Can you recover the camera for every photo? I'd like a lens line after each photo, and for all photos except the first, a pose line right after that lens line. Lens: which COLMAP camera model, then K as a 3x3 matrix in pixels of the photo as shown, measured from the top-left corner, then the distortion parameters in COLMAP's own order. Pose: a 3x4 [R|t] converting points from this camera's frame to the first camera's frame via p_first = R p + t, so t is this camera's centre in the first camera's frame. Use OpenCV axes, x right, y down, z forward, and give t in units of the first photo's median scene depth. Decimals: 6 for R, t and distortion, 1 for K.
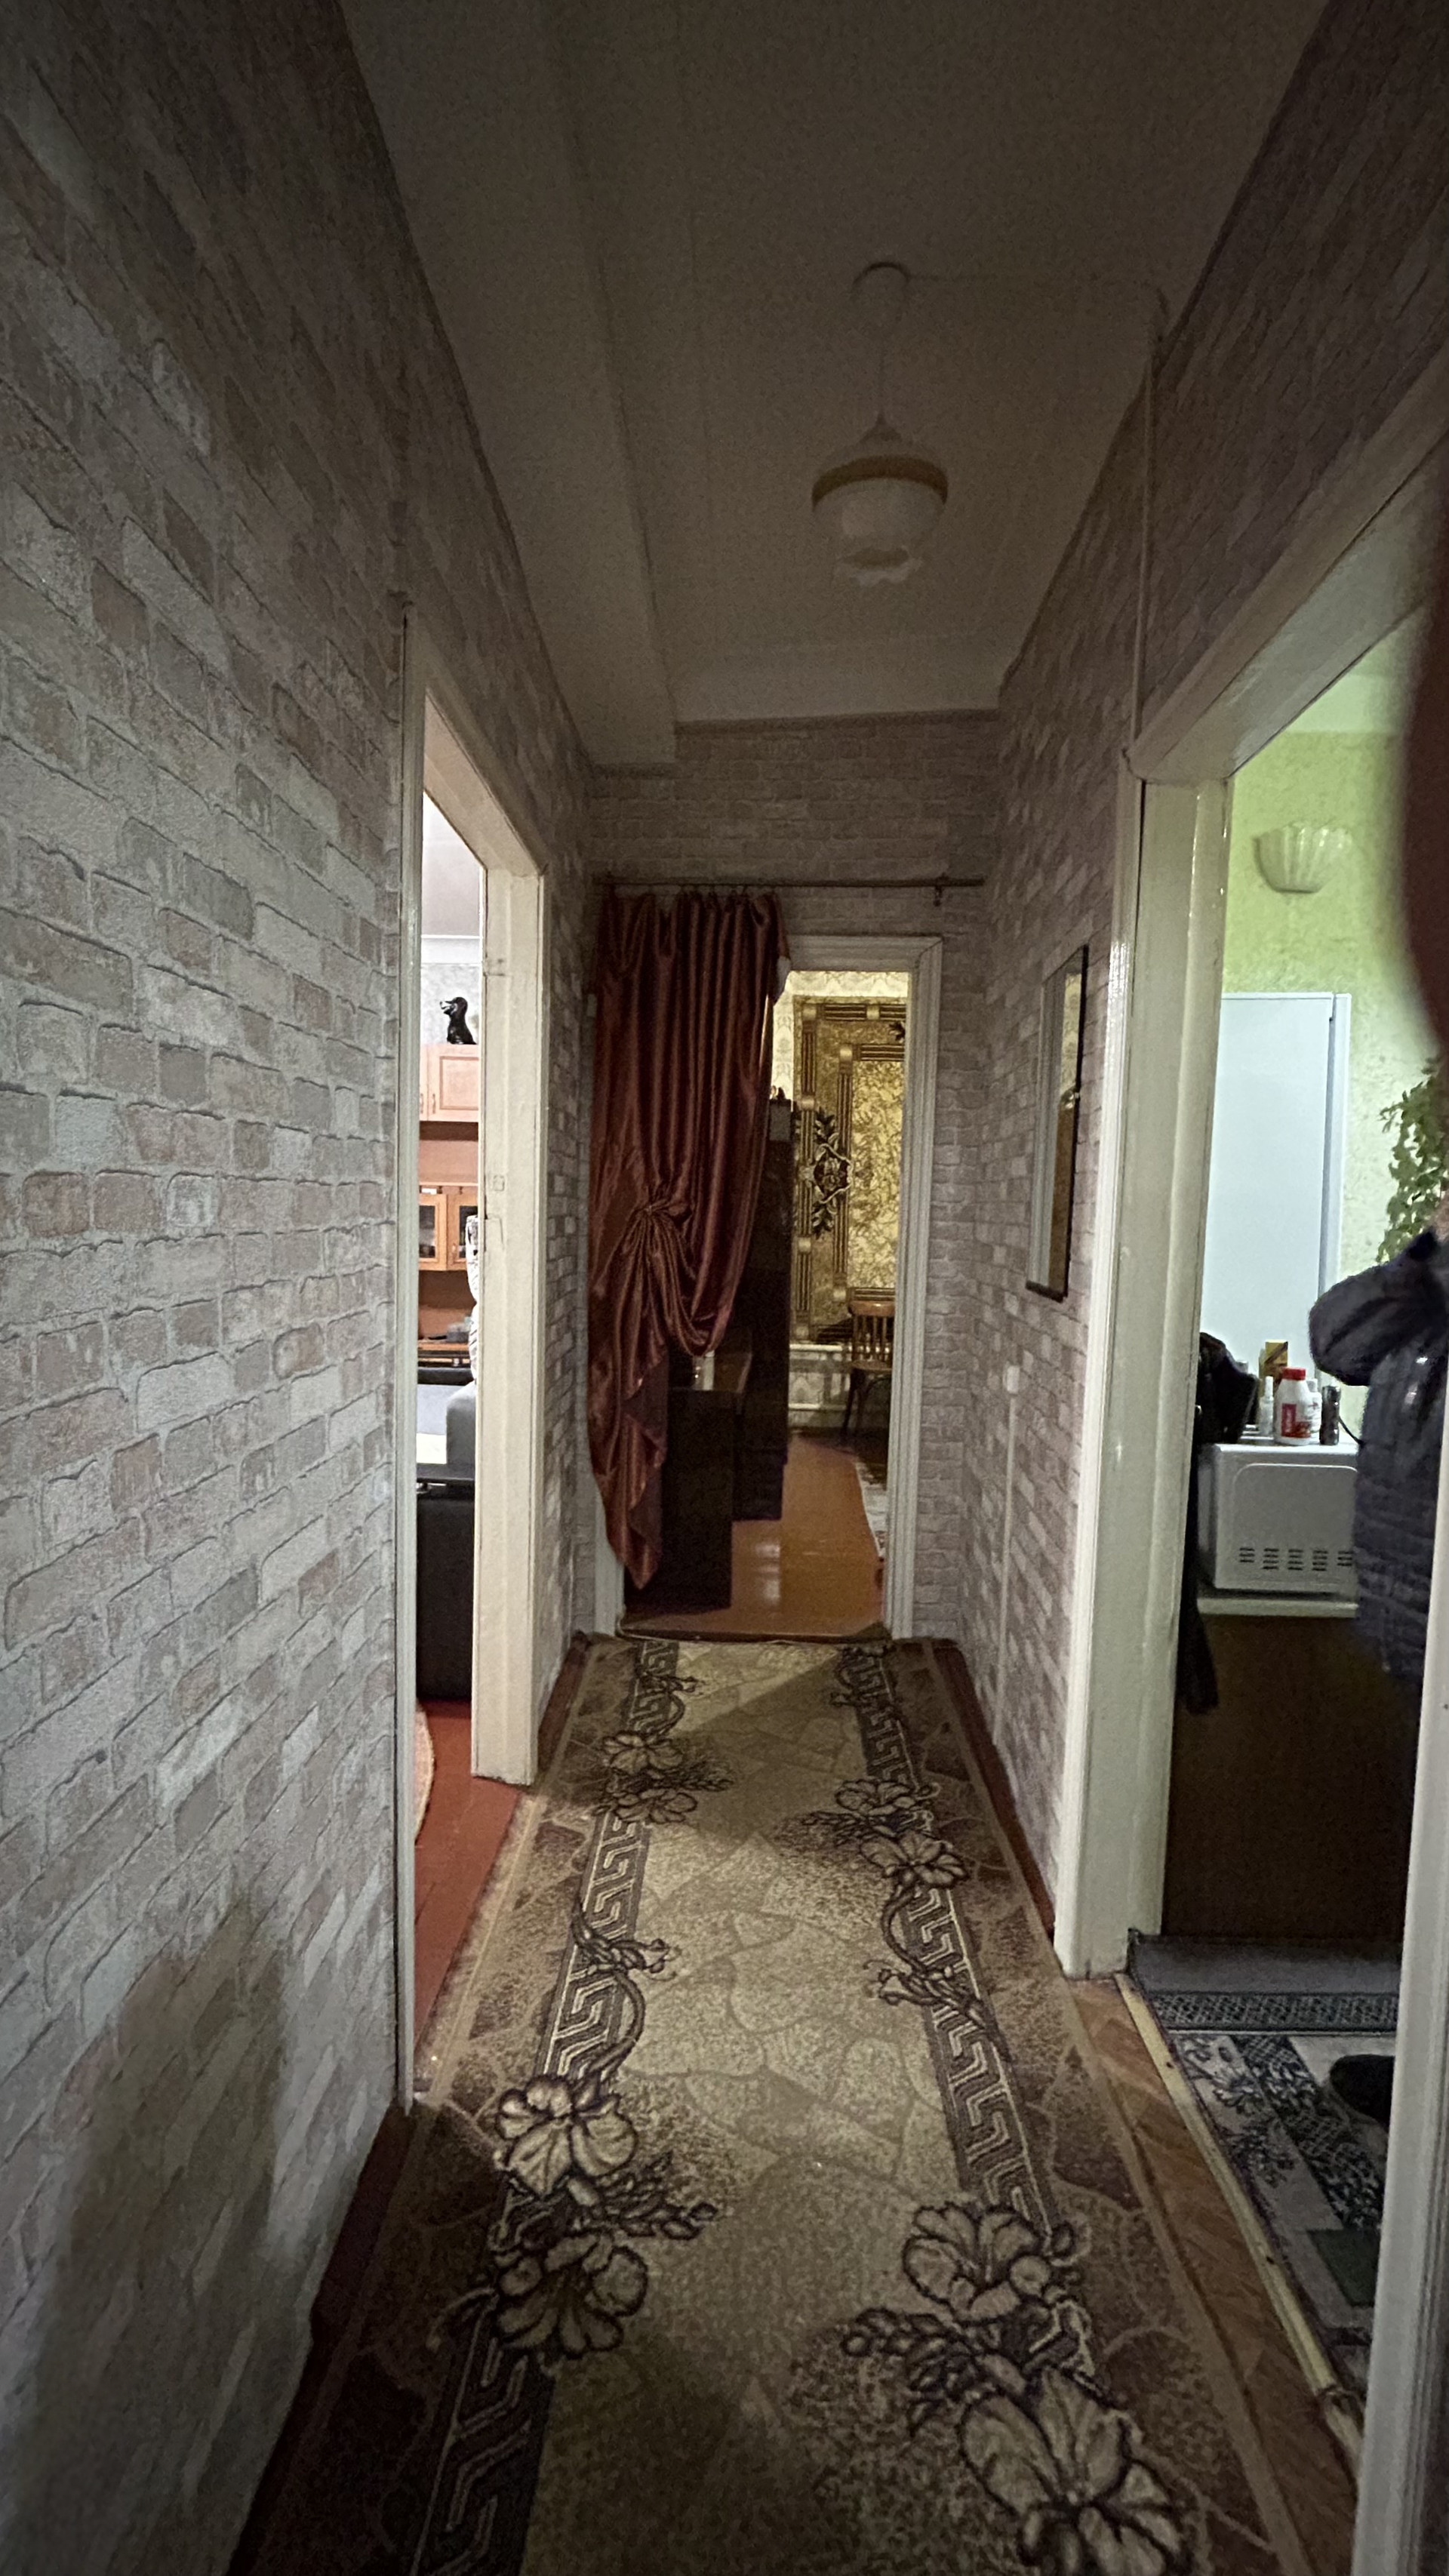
lens RADIAL K [[1045.0, 0, 725.1], [0, 1045.0, 1278.6], [0, 0, 1]] dist [0.001044, 0.000014]
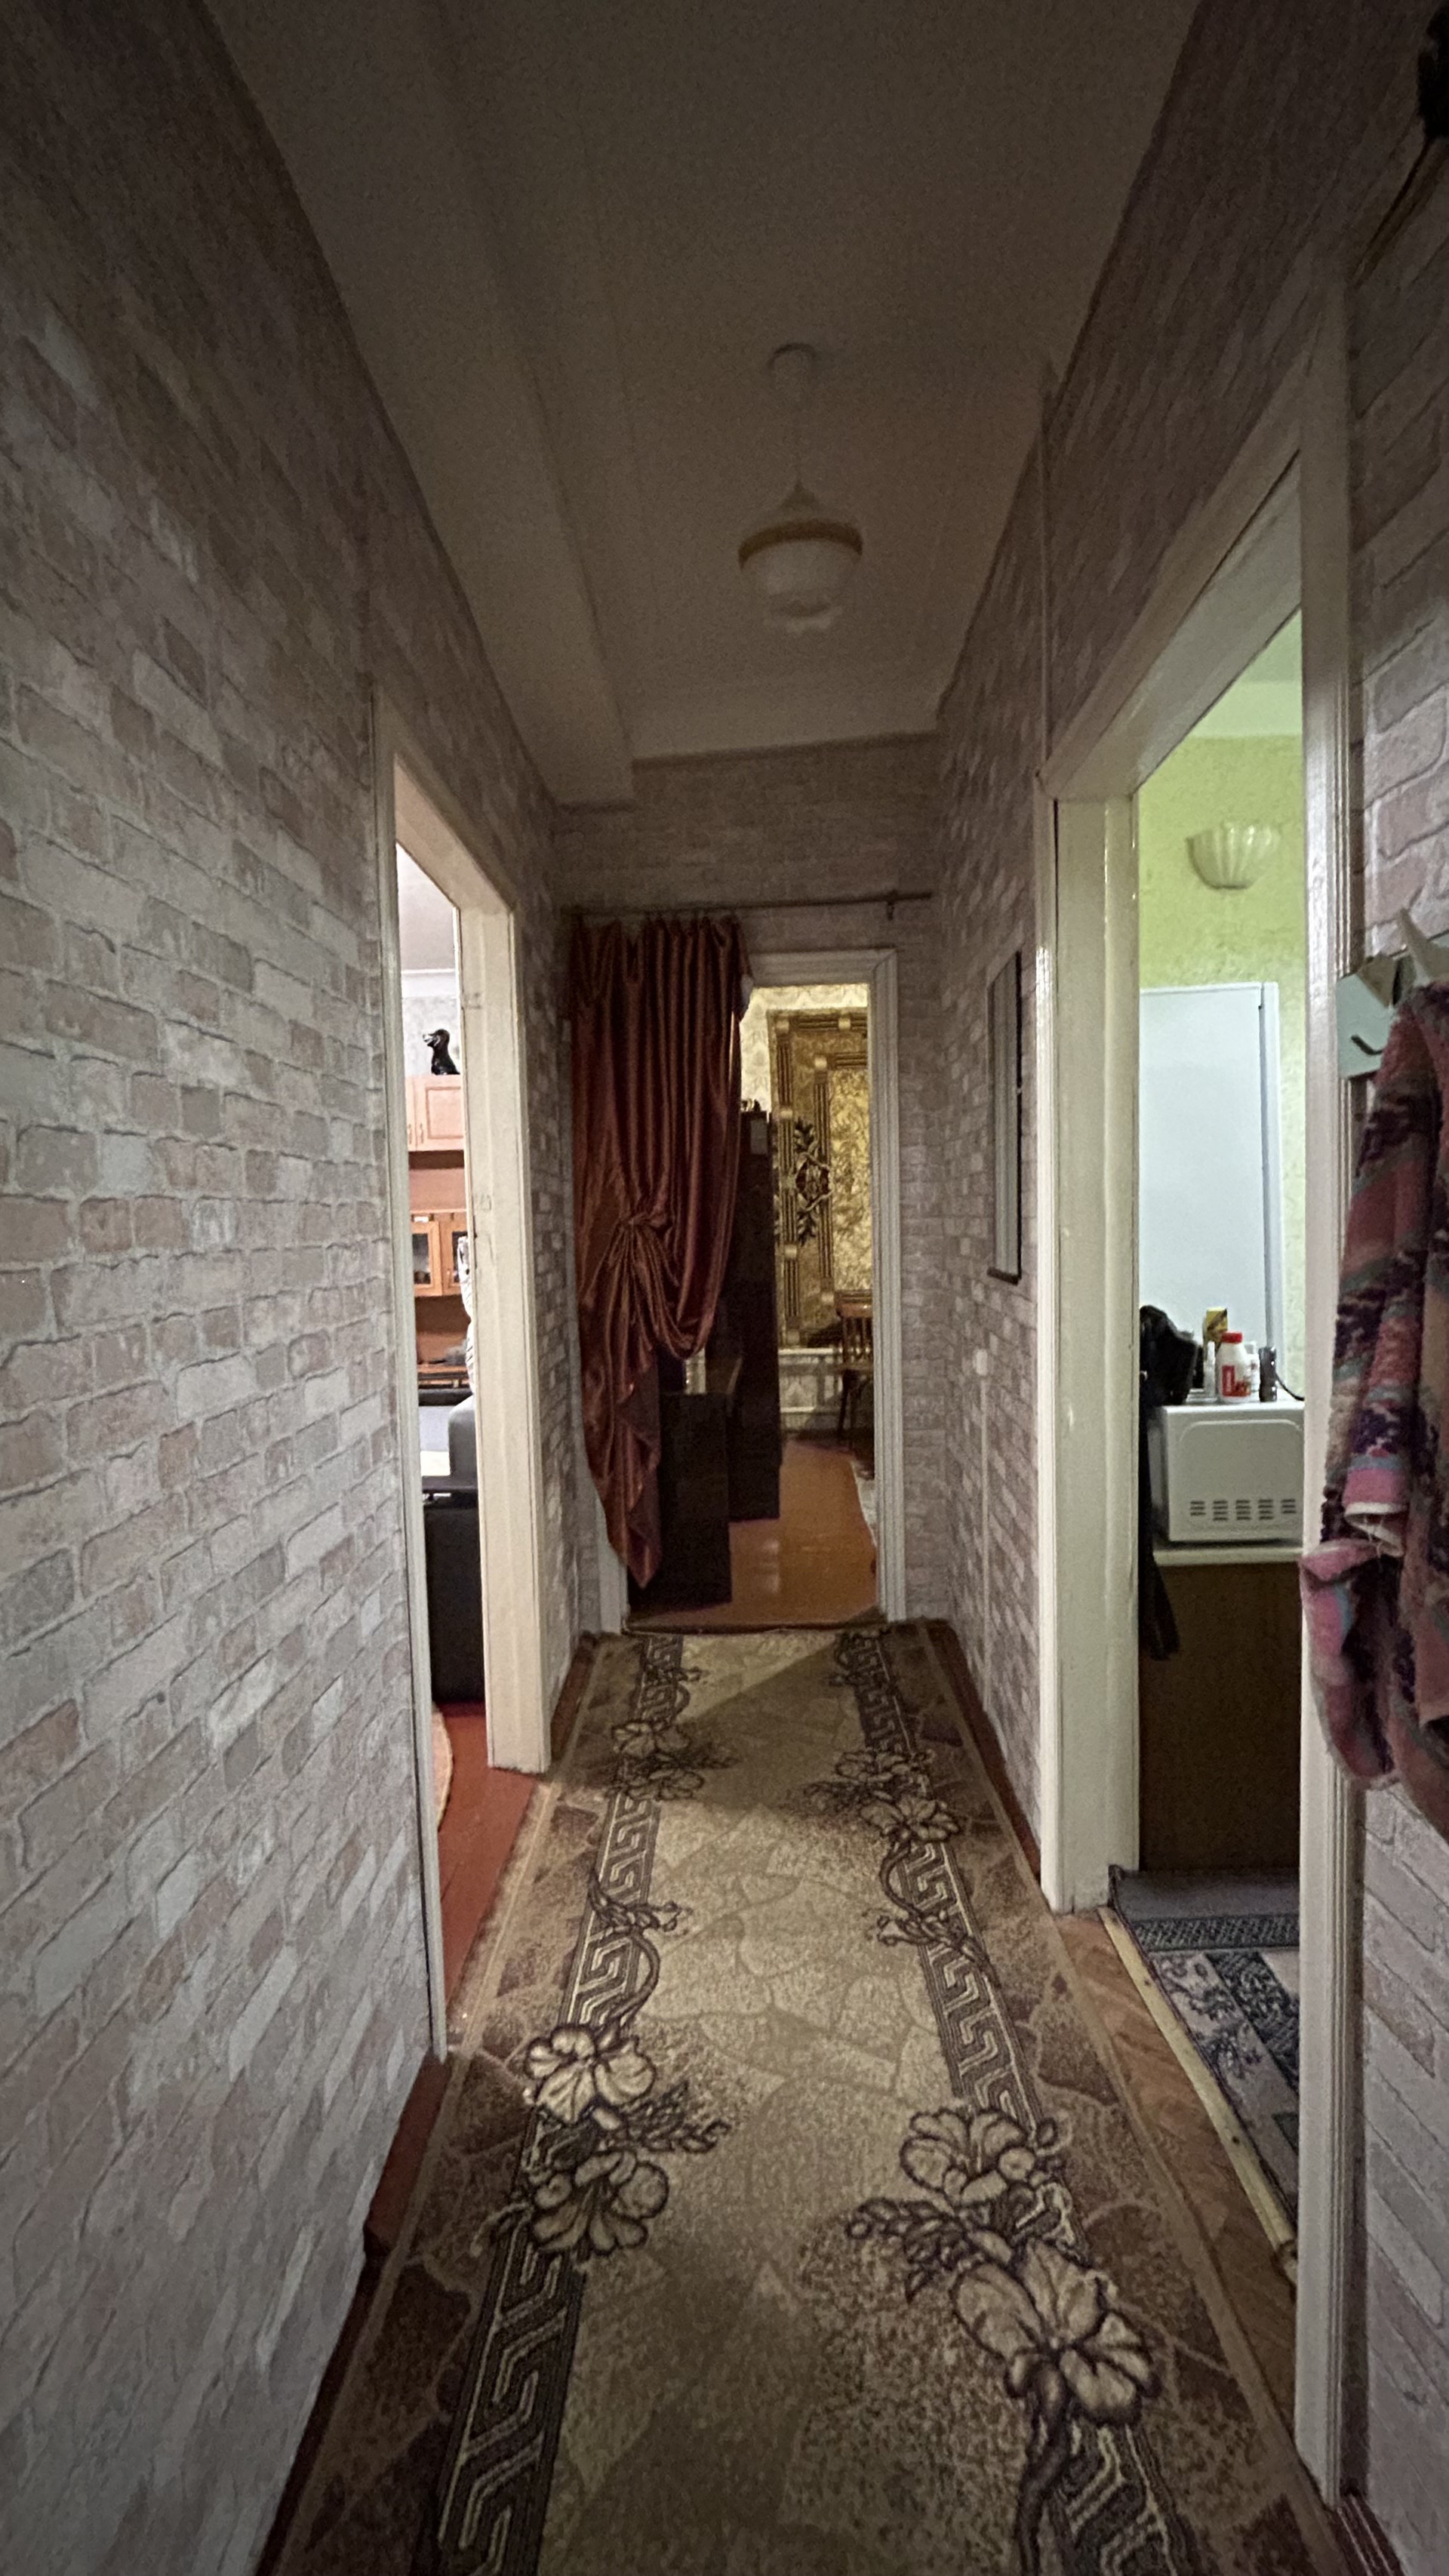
lens RADIAL K [[1045.0, 0, 725.1], [0, 1045.0, 1278.6], [0, 0, 1]] dist [0.001044, 0.000014]
pose [[0.998523, -0.054209, 0.003646, 0.022097], [0.054257, 0.998416, -0.014876, 0.017512], [-0.002834, 0.015052, 0.999883, -0.073675]]
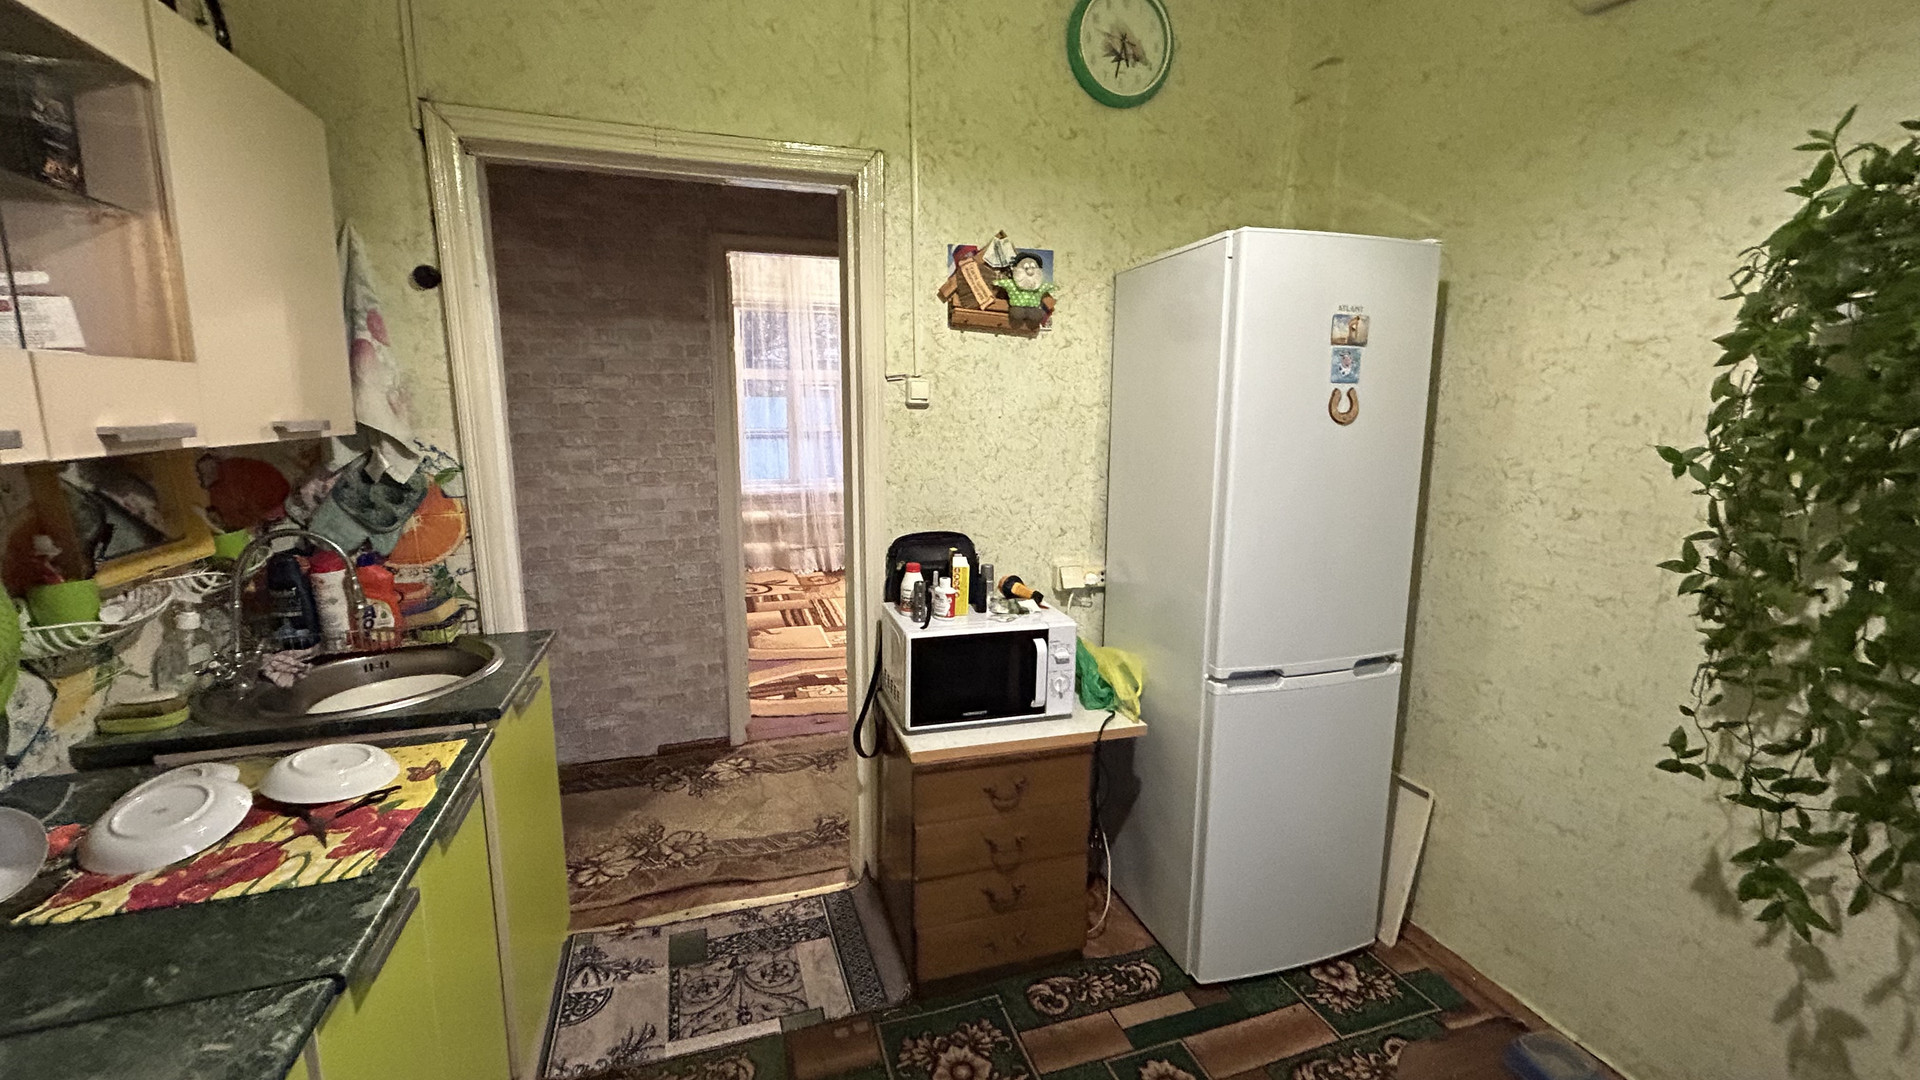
lens RADIAL K [[778.9, 0, 959.2], [0, 778.9, 531.2], [0, 0, 1]] dist [0.001044, 0.000014]
pose [[0.340344, 0.139689, -0.929867, 1.520608], [-0.062364, 0.990080, 0.125909, -0.098243], [0.938231, 0.015138, 0.345680, 0.663716]]
